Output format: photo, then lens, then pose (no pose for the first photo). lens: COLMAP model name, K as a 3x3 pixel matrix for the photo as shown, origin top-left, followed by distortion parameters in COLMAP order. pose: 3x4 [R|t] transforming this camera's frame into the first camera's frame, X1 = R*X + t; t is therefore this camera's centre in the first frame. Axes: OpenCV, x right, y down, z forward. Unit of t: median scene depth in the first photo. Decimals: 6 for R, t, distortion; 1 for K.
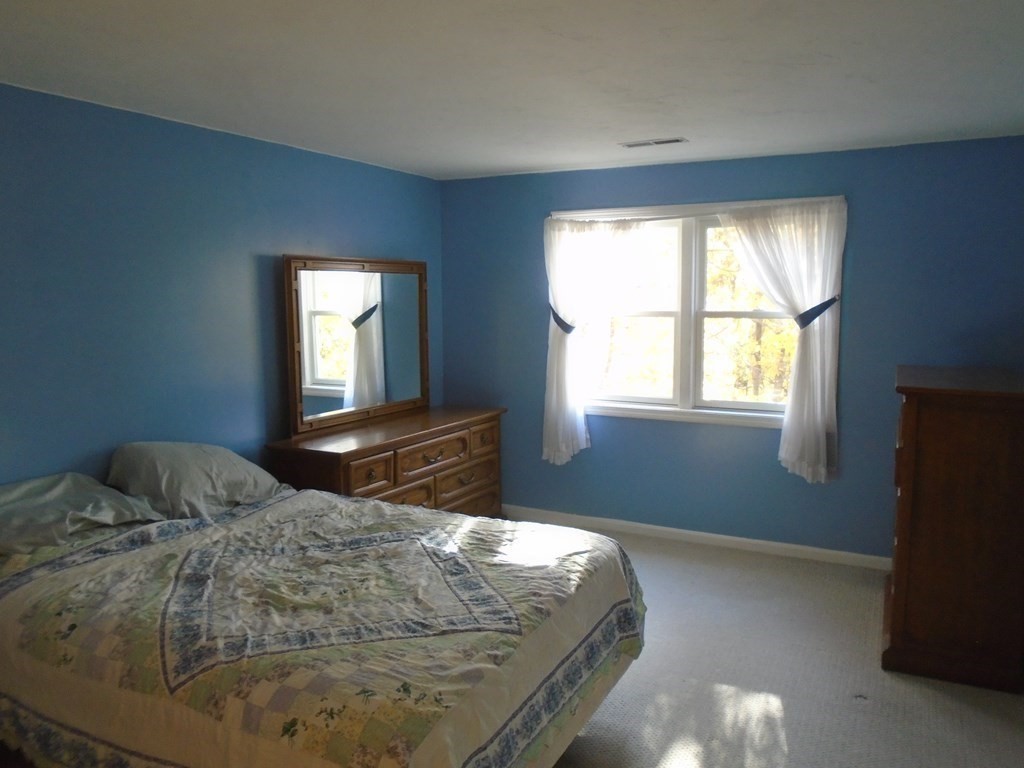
lens RADIAL K [[796.0, 0, 510.7], [0, 796.0, 379.7], [0, 0, 1]] dist [-0.005006, 0.006150]
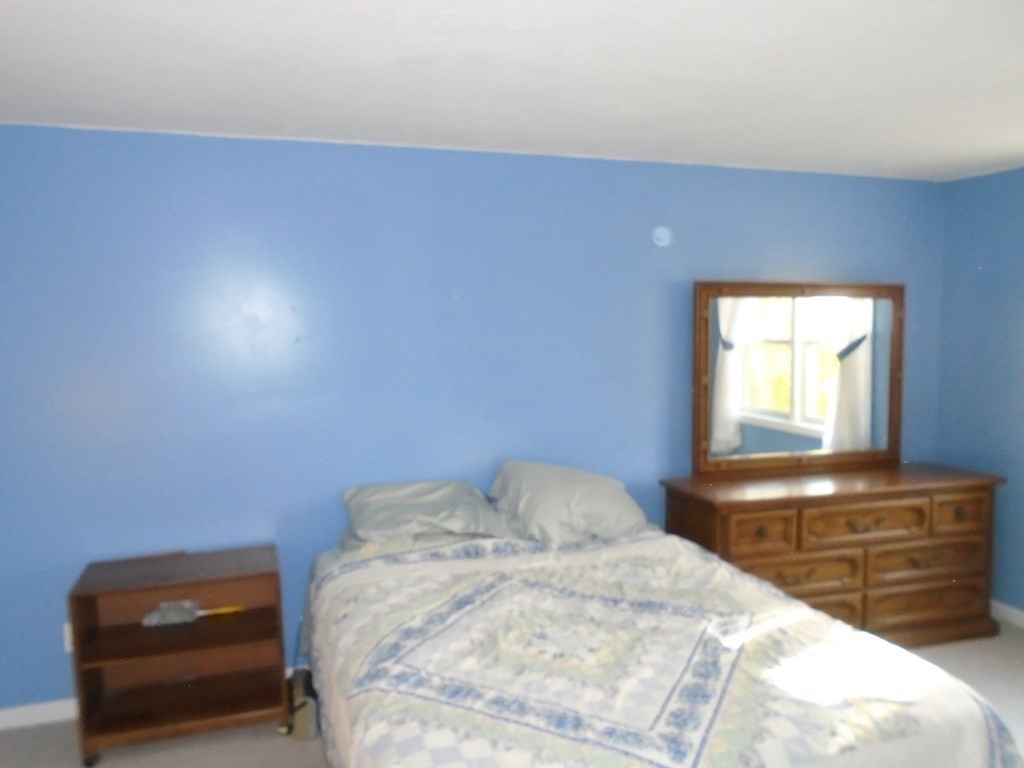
lens RADIAL K [[796.0, 0, 510.7], [0, 796.0, 379.7], [0, 0, 1]] dist [-0.005006, 0.006150]
pose [[0.719795, 0.055877, -0.691934, 0.285290], [-0.076984, 0.997032, 0.000431, -0.033247], [0.689904, 0.052958, 0.721961, 0.235348]]
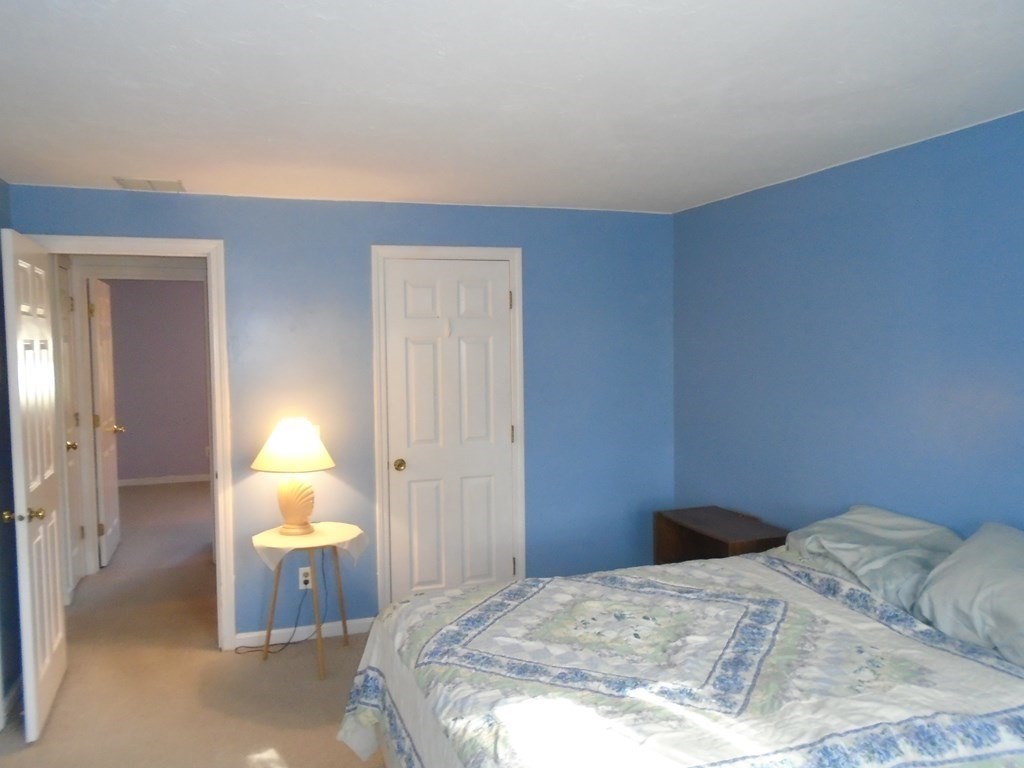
lens RADIAL K [[796.0, 0, 510.7], [0, 796.0, 379.7], [0, 0, 1]] dist [-0.005006, 0.006150]
pose [[-0.692367, 0.052709, -0.719618, 0.489212], [-0.069303, 0.987860, 0.139035, -0.158573], [0.718209, 0.146135, -0.680309, 1.285347]]
